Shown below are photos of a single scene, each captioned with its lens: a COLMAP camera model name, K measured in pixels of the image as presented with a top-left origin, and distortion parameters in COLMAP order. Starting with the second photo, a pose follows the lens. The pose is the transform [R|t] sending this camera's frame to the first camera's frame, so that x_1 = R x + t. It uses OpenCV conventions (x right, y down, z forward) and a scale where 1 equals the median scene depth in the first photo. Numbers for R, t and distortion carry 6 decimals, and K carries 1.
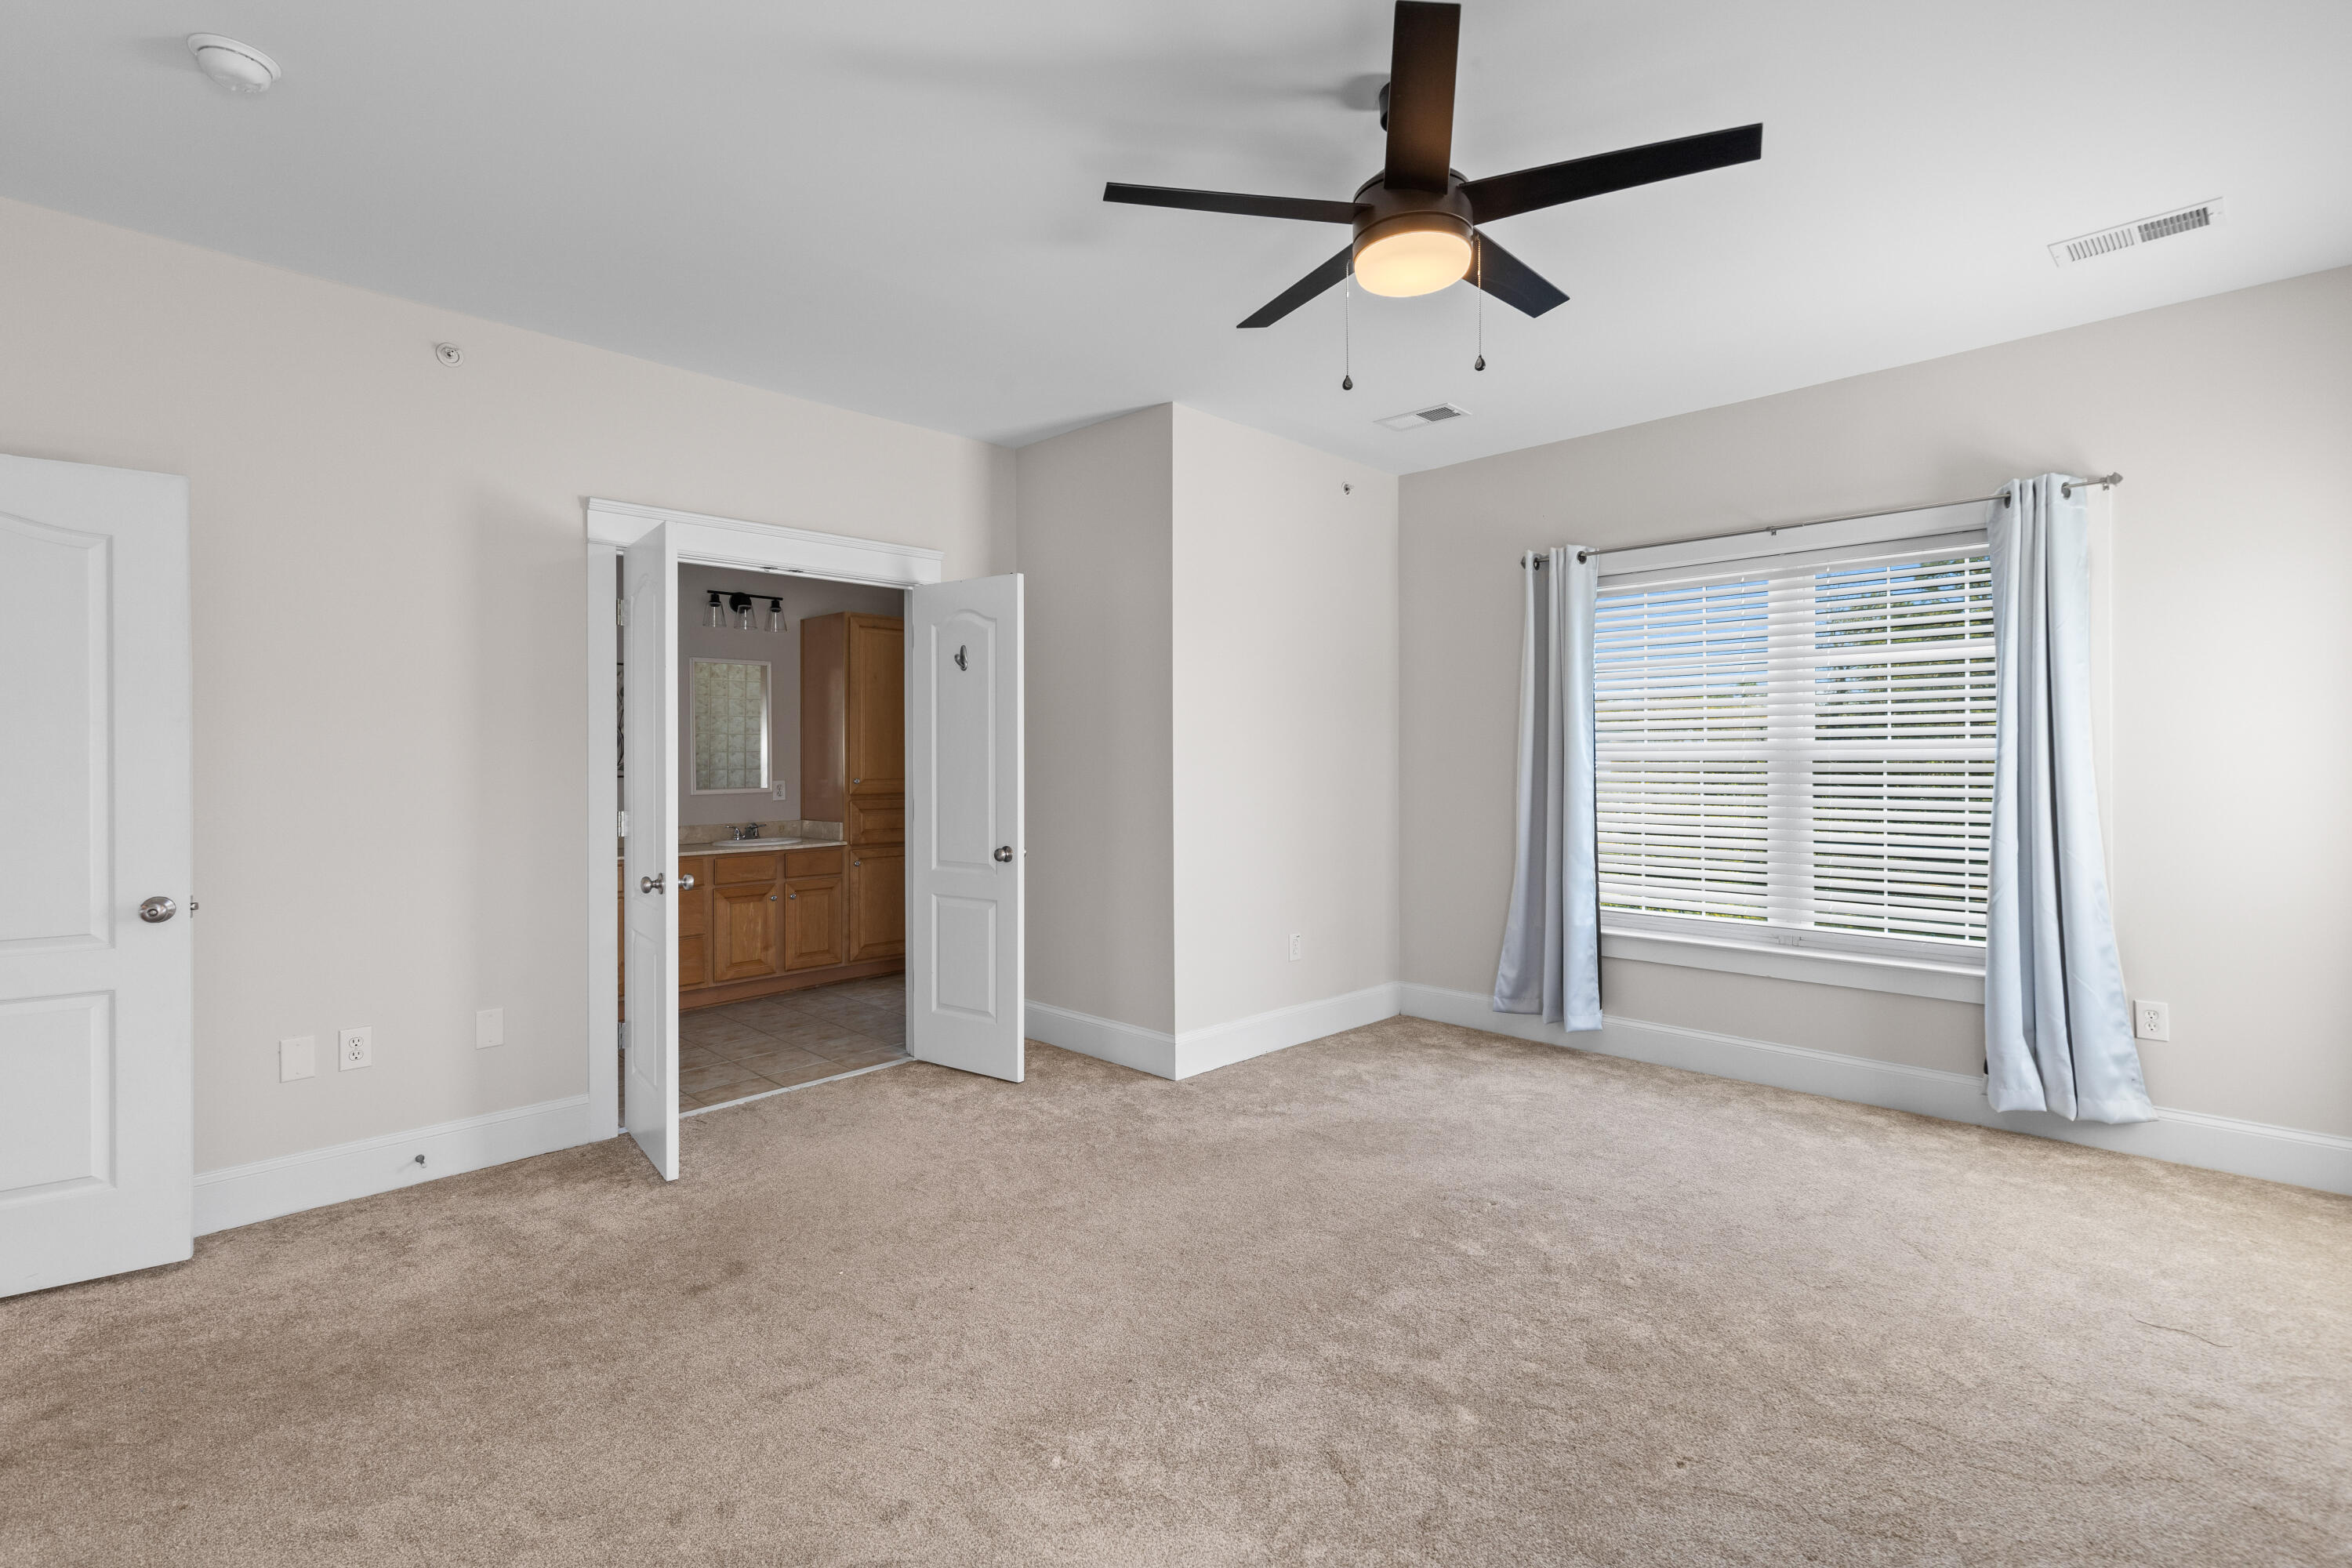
lens RADIAL K [[1054.6, 0, 1169.0], [0, 1054.6, 761.5], [0, 0, 1]] dist [-0.000766, 0.000096]
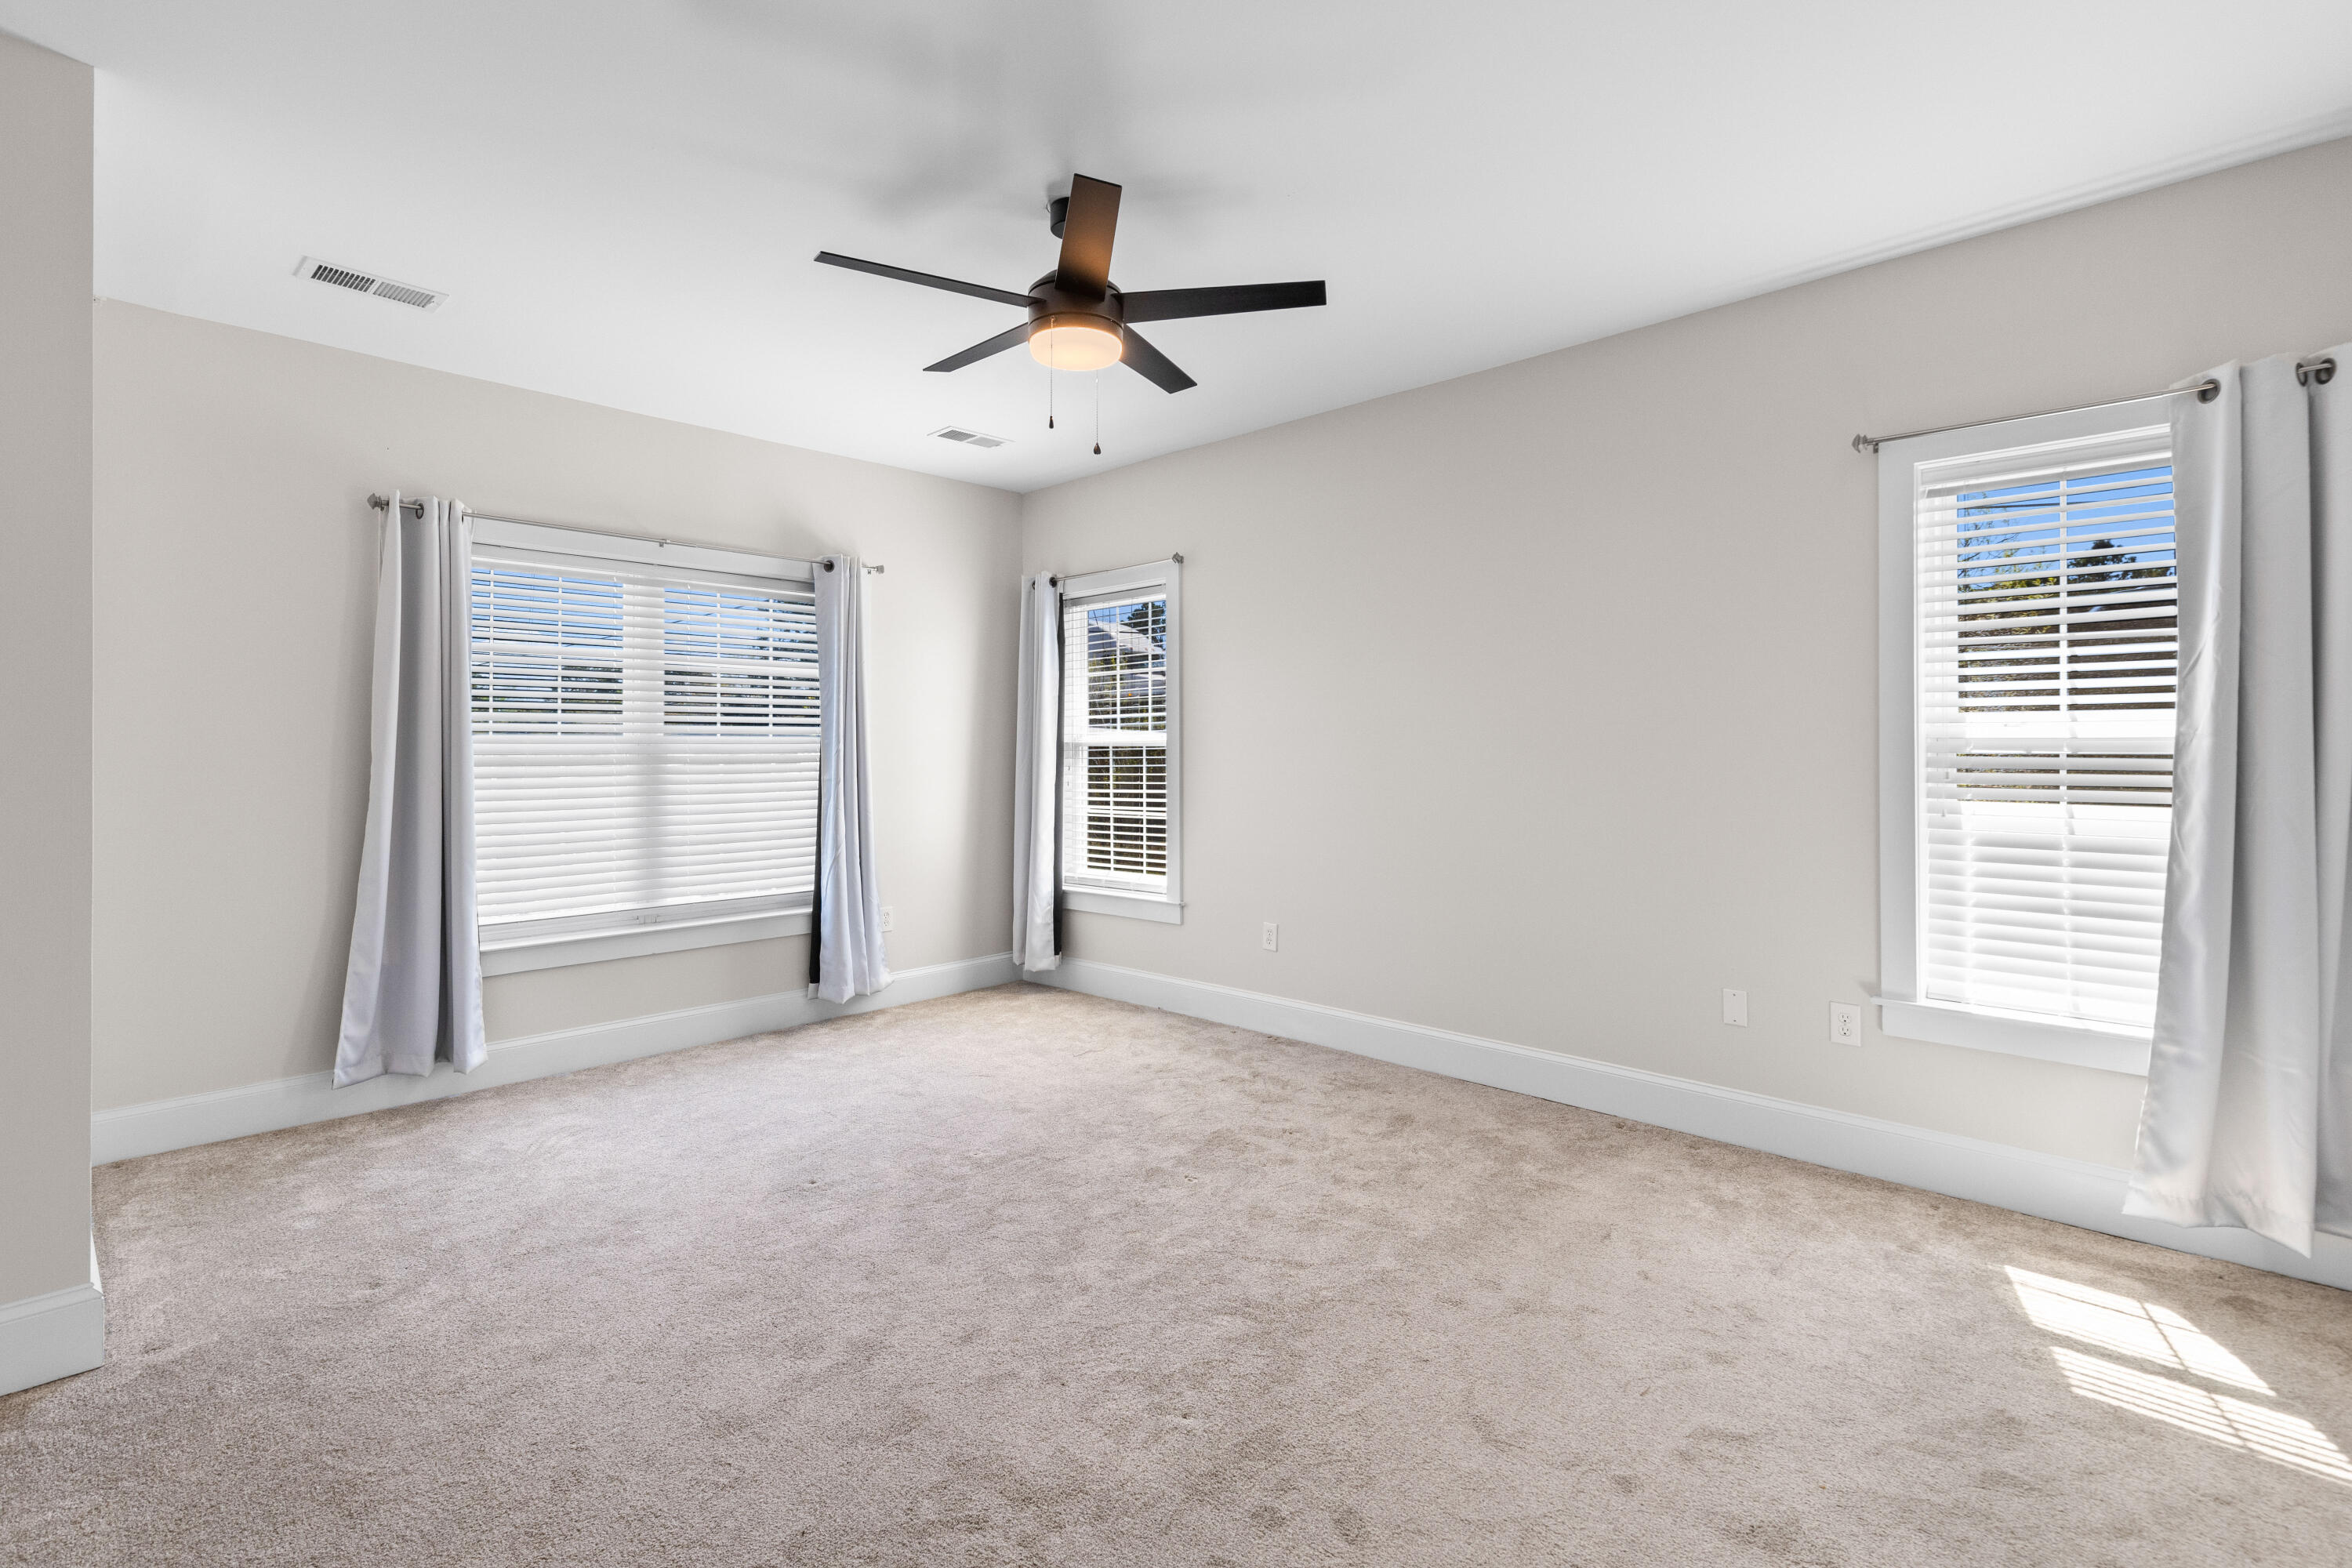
lens RADIAL K [[1098.2, 0, 1164.1], [0, 1098.2, 747.3], [0, 0, 1]] dist [0.000516, 0.000127]
pose [[-0.012324, 0.003948, 0.999916, -0.651981], [0.007218, 0.999967, -0.003859, 0.000706], [-0.999898, 0.007170, -0.012353, 0.564701]]
